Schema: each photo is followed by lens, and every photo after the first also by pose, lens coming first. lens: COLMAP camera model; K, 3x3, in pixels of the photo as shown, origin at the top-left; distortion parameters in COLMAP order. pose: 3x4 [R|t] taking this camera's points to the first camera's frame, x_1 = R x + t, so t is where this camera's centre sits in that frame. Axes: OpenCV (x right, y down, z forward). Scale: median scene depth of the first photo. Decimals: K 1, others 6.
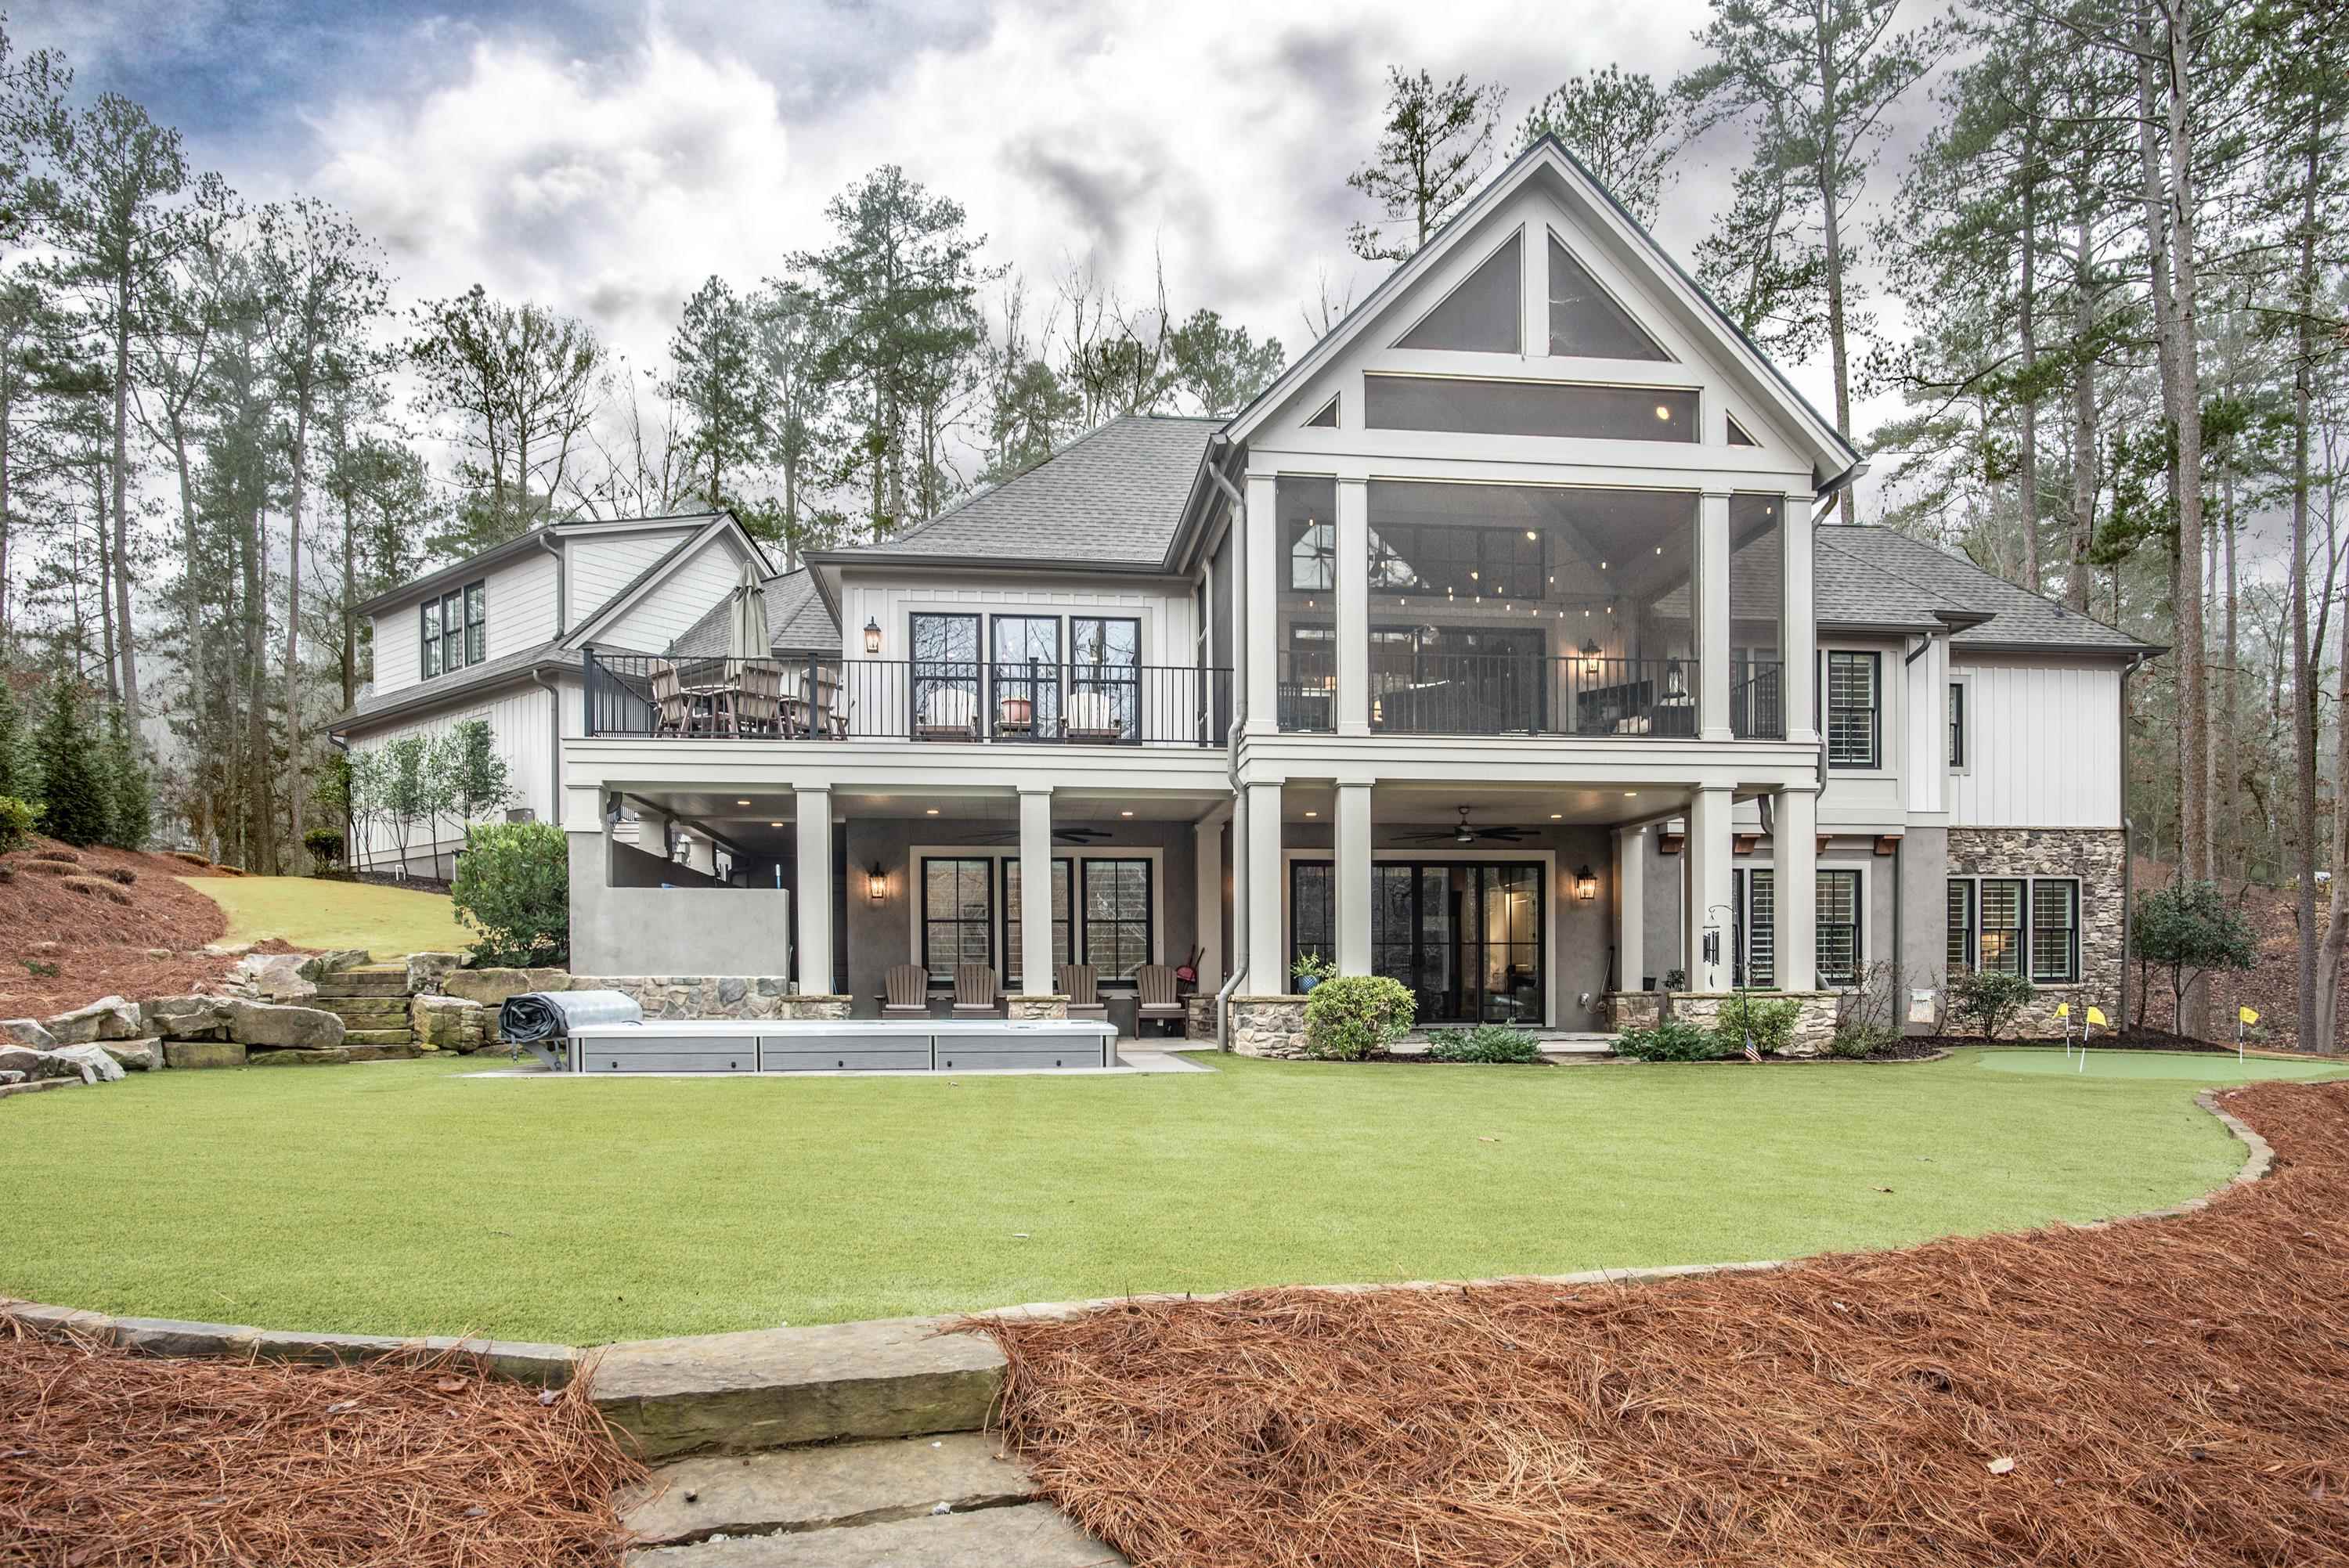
lens RADIAL K [[1390.9, 0, 1217.7], [0, 1390.9, 874.1], [0, 0, 1]] dist [-0.020606, 0.001675]
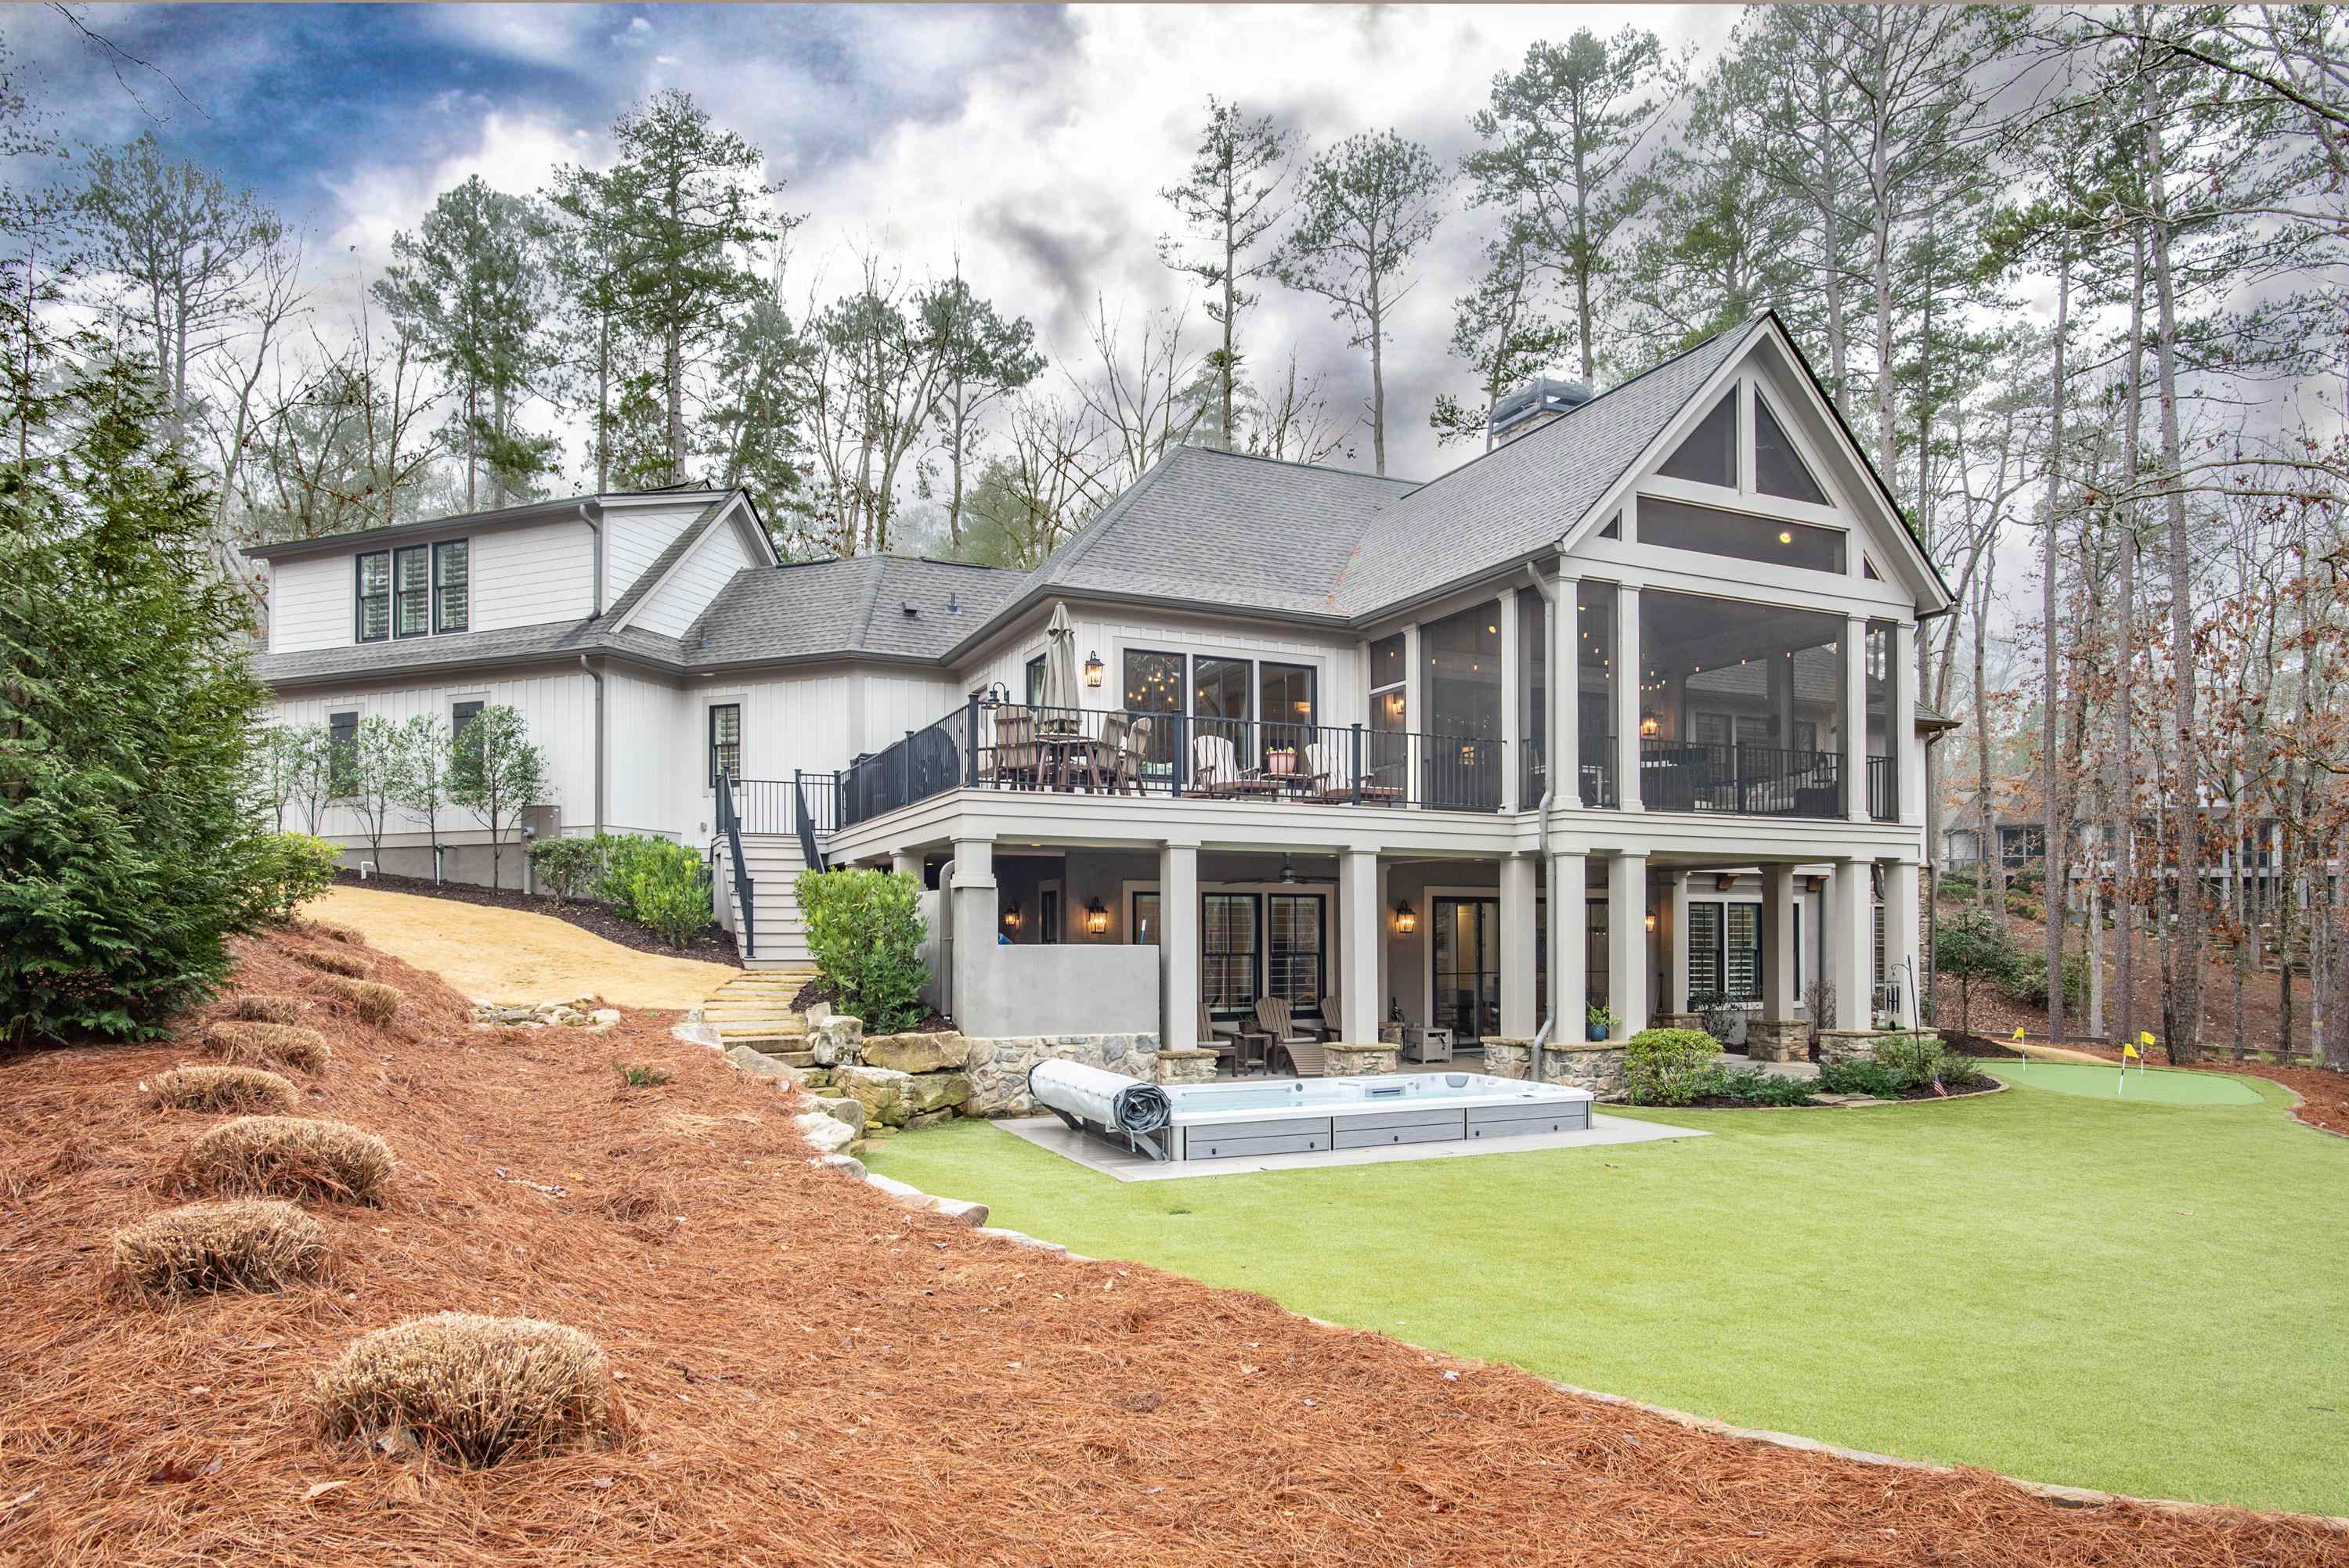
lens RADIAL K [[1386.7, 0, 1174.5], [0, 1386.7, 784.0], [0, 0, 1]] dist [-0.031342, -0.000406]
pose [[0.951044, 0.041763, 0.306222, -0.578808], [-0.034630, 0.998988, -0.028691, -0.073368], [-0.307110, 0.016682, 0.951528, 0.034888]]
